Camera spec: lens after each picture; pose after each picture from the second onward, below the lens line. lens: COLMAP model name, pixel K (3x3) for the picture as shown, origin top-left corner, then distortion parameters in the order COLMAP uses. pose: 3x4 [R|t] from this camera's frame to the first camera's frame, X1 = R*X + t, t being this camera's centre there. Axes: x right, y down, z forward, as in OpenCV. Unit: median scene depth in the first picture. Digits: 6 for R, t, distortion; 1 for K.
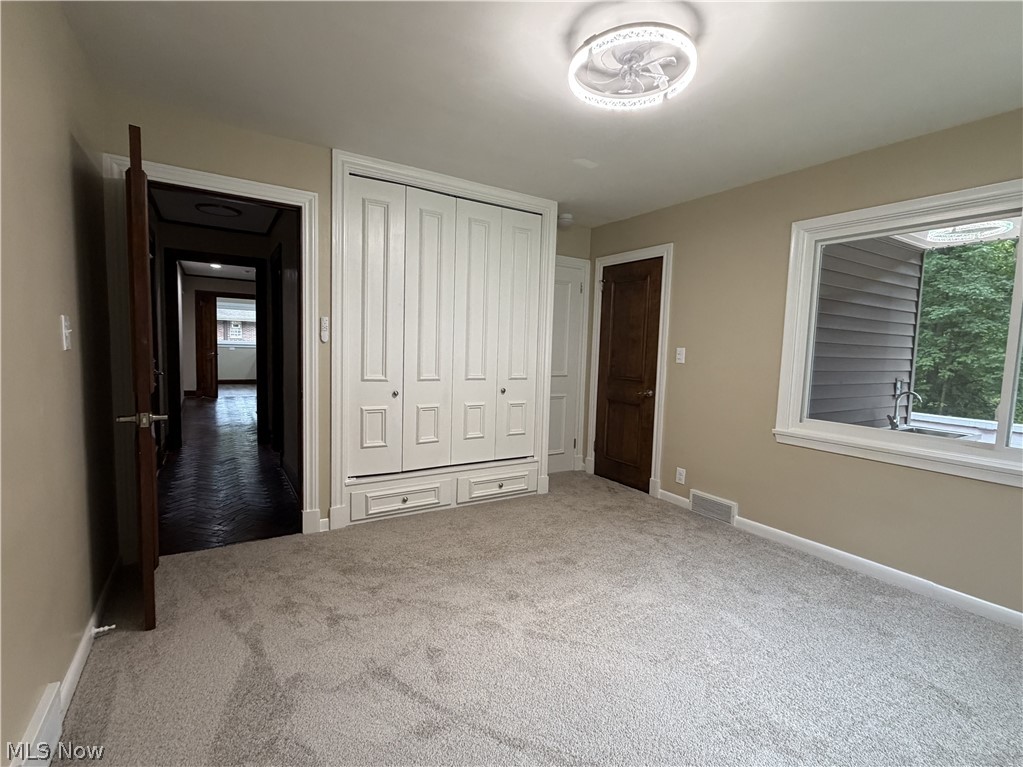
lens RADIAL K [[476.3, 0, 510.7], [0, 476.3, 386.5], [0, 0, 1]] dist [-0.001725, -0.000603]
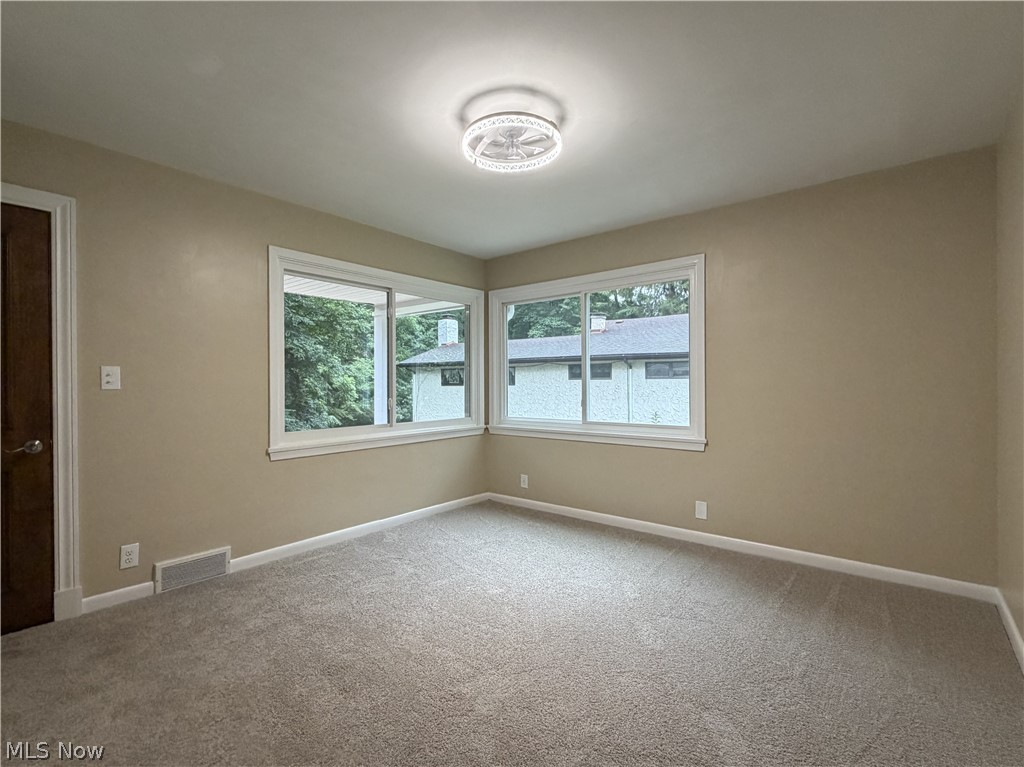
lens RADIAL K [[476.8, 0, 511.4], [0, 476.8, 380.2], [0, 0, 1]] dist [-0.001725, -0.000603]
pose [[-0.313982, -0.029426, 0.948973, -0.498403], [0.072634, 0.995846, 0.054911, -0.064360], [-0.946647, 0.086168, -0.310540, 0.756045]]
